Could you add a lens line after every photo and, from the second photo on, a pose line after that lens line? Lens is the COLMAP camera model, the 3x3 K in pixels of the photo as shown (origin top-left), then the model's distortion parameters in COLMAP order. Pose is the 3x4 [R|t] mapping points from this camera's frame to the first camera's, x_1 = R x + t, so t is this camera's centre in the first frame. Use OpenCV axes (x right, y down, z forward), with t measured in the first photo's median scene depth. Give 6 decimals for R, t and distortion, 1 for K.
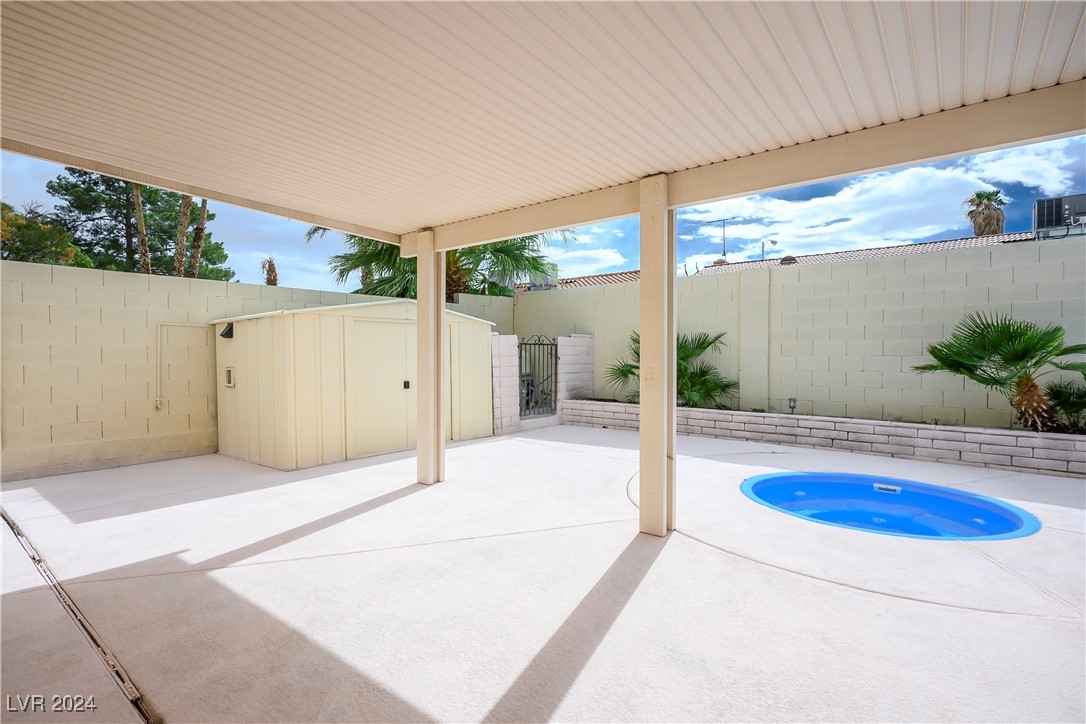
lens RADIAL K [[557.5, 0, 543.0], [0, 557.5, 362.0], [0, 0, 1]] dist [0.002955, 0.000496]
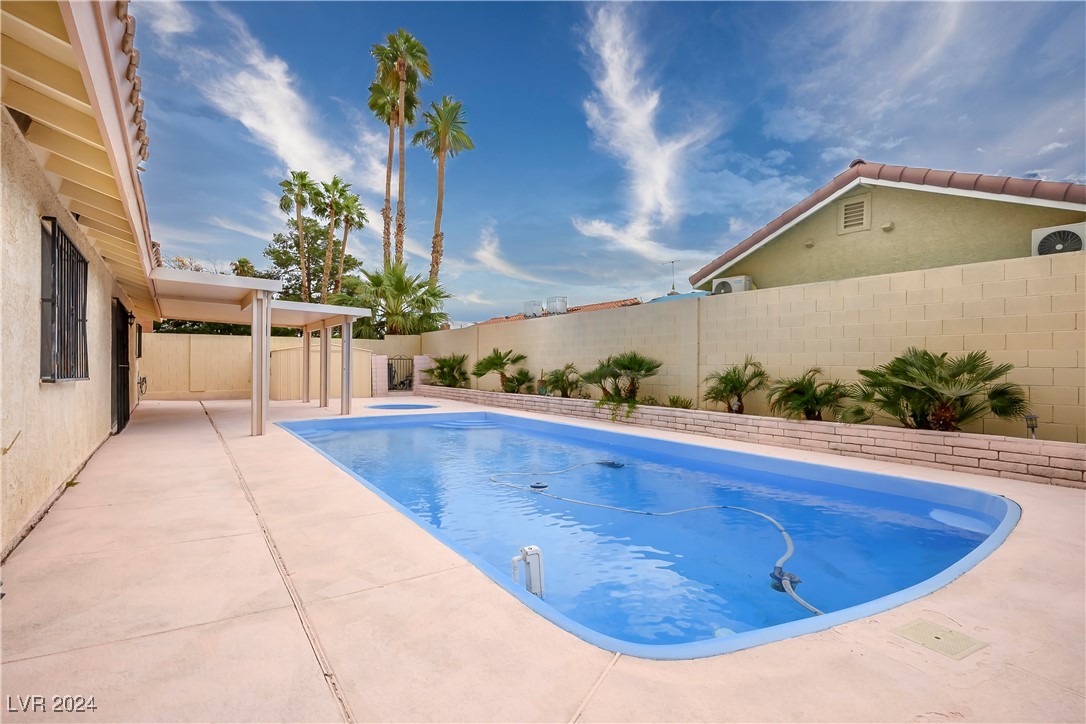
lens RADIAL K [[557.5, 0, 543.0], [0, 557.5, 362.0], [0, 0, 1]] dist [0.002955, 0.000496]
pose [[0.959401, 0.001747, -0.282040, 0.267159], [-0.006601, 0.999846, -0.016261, 0.002858], [0.281968, 0.017463, 0.959265, -0.229179]]
